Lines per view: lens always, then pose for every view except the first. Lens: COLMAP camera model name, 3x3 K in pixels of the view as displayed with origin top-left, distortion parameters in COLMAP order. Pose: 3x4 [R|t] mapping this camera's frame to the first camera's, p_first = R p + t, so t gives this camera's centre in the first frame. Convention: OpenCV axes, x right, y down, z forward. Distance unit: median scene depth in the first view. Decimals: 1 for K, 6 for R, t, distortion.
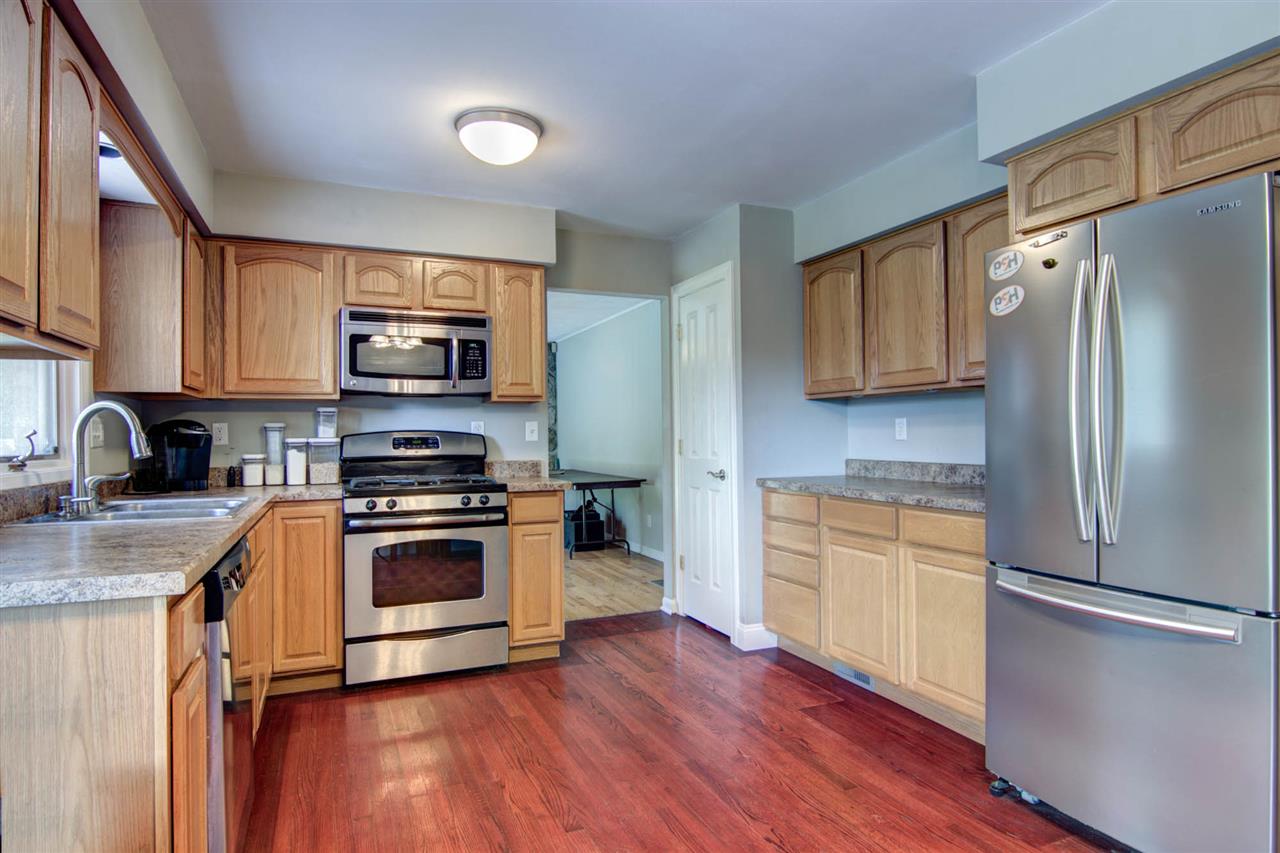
lens RADIAL K [[717.1, 0, 636.2], [0, 717.1, 418.4], [0, 0, 1]] dist [-0.002514, -0.020882]
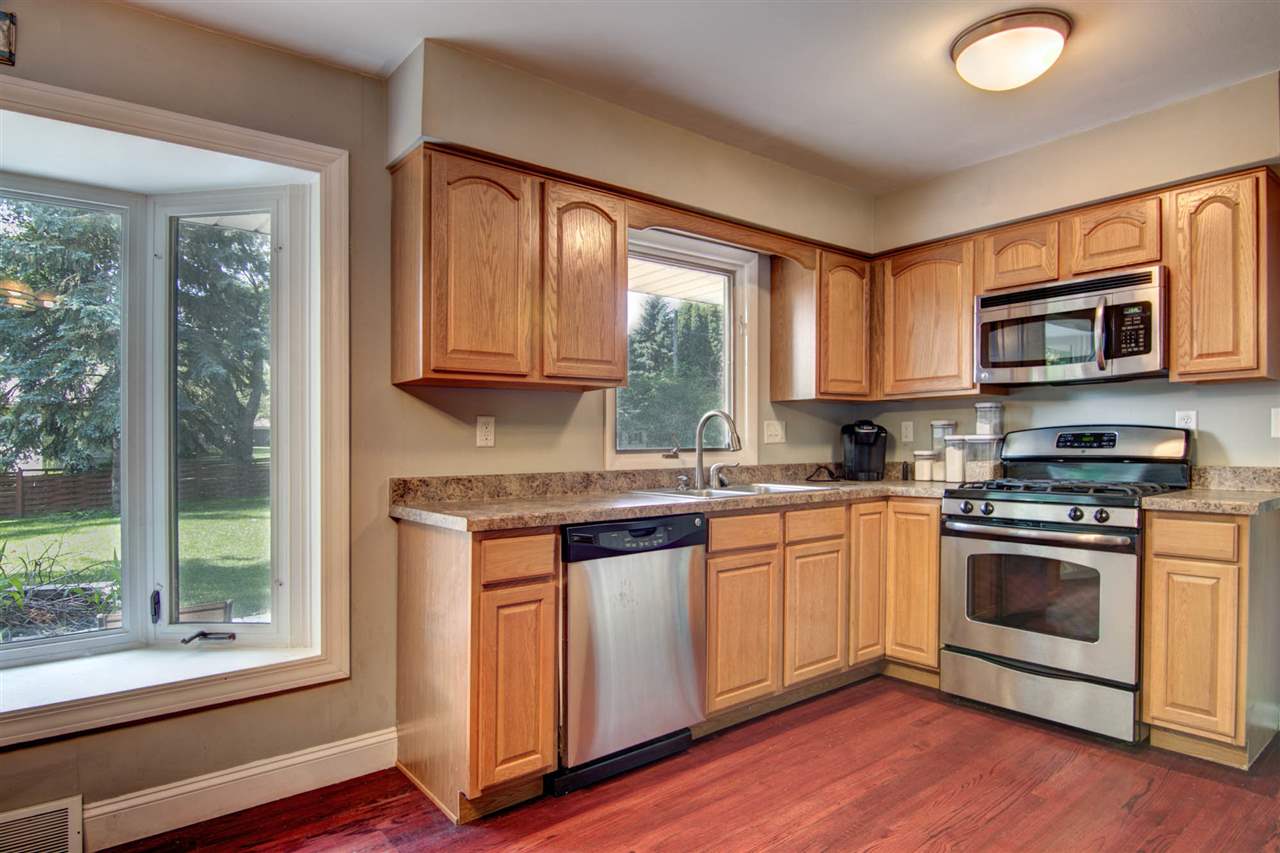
lens RADIAL K [[716.3, 0, 645.1], [0, 716.3, 427.5], [0, 0, 1]] dist [0.000051, -0.014317]
pose [[0.275020, -0.013875, -0.961338, 0.373442], [0.032631, 0.999455, -0.005090, 0.008192], [0.960885, -0.029970, 0.275322, 0.321271]]
